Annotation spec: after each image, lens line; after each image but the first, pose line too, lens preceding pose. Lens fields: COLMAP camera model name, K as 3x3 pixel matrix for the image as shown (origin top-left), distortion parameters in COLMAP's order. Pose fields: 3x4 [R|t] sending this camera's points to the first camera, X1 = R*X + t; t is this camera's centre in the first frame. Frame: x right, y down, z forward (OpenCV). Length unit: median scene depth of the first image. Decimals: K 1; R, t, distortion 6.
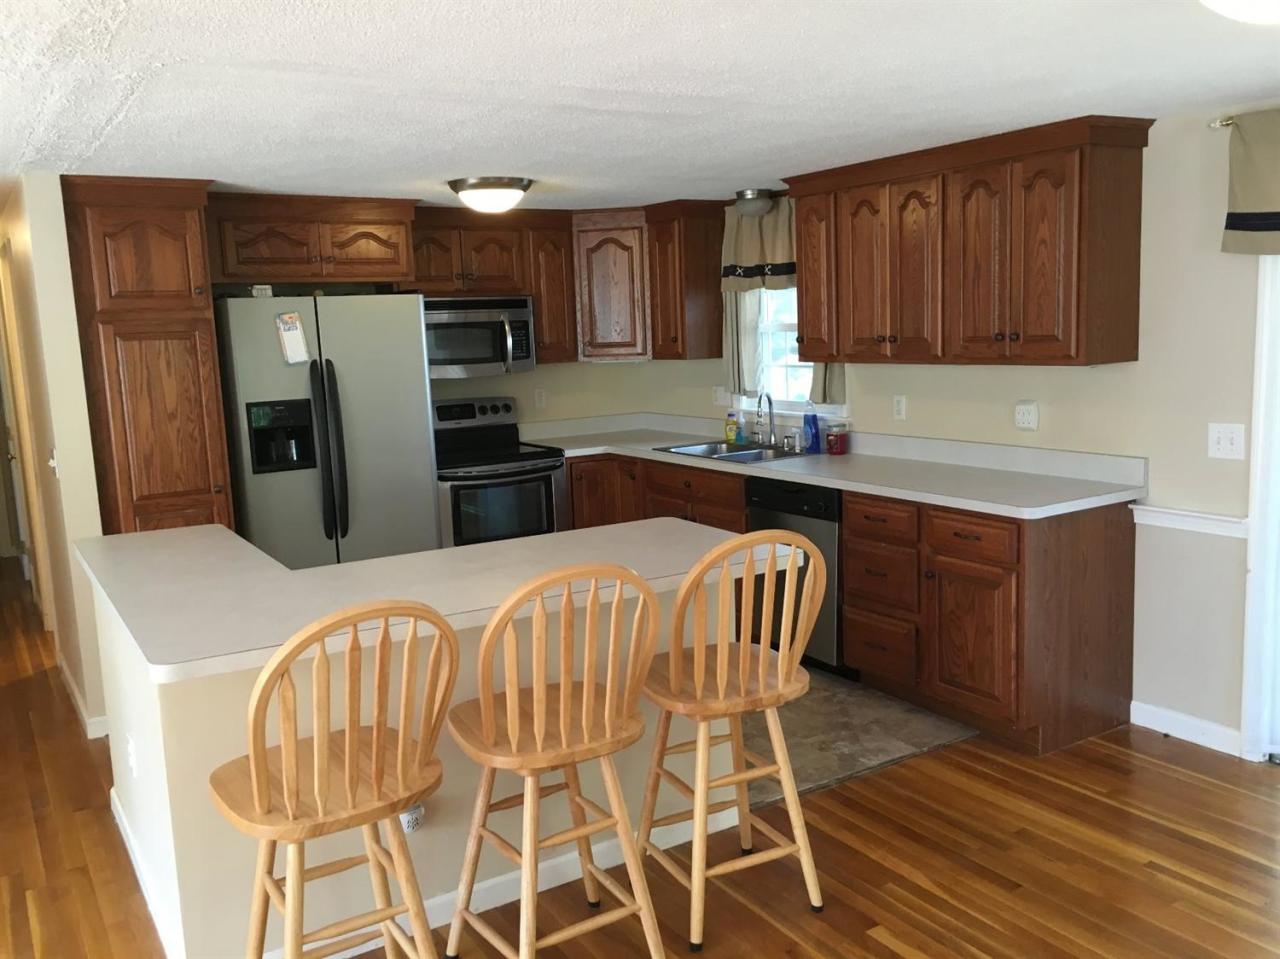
lens RADIAL K [[1099.0, 0, 640.0], [0, 1099.0, 479.5], [0, 0, 1]] dist [0.016188, 0.000602]
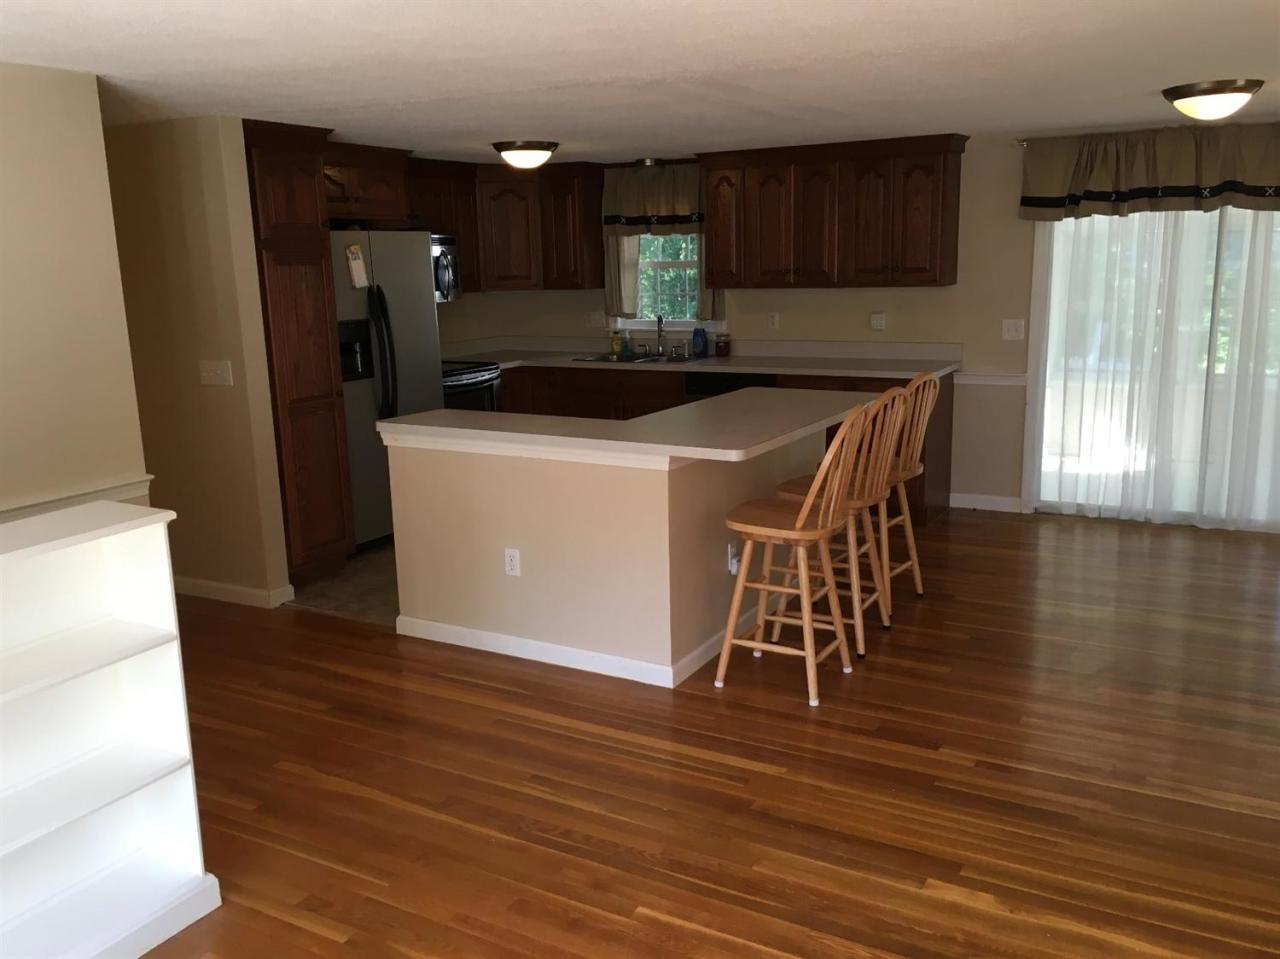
lens RADIAL K [[1085.8, 0, 640.0], [0, 1085.8, 479.5], [0, 0, 1]] dist [0.043487, -0.000367]
pose [[0.878230, -0.082143, 0.471132, -0.607629], [0.060154, 0.996288, 0.061573, 0.043976], [-0.474441, -0.025735, 0.879911, -0.175276]]
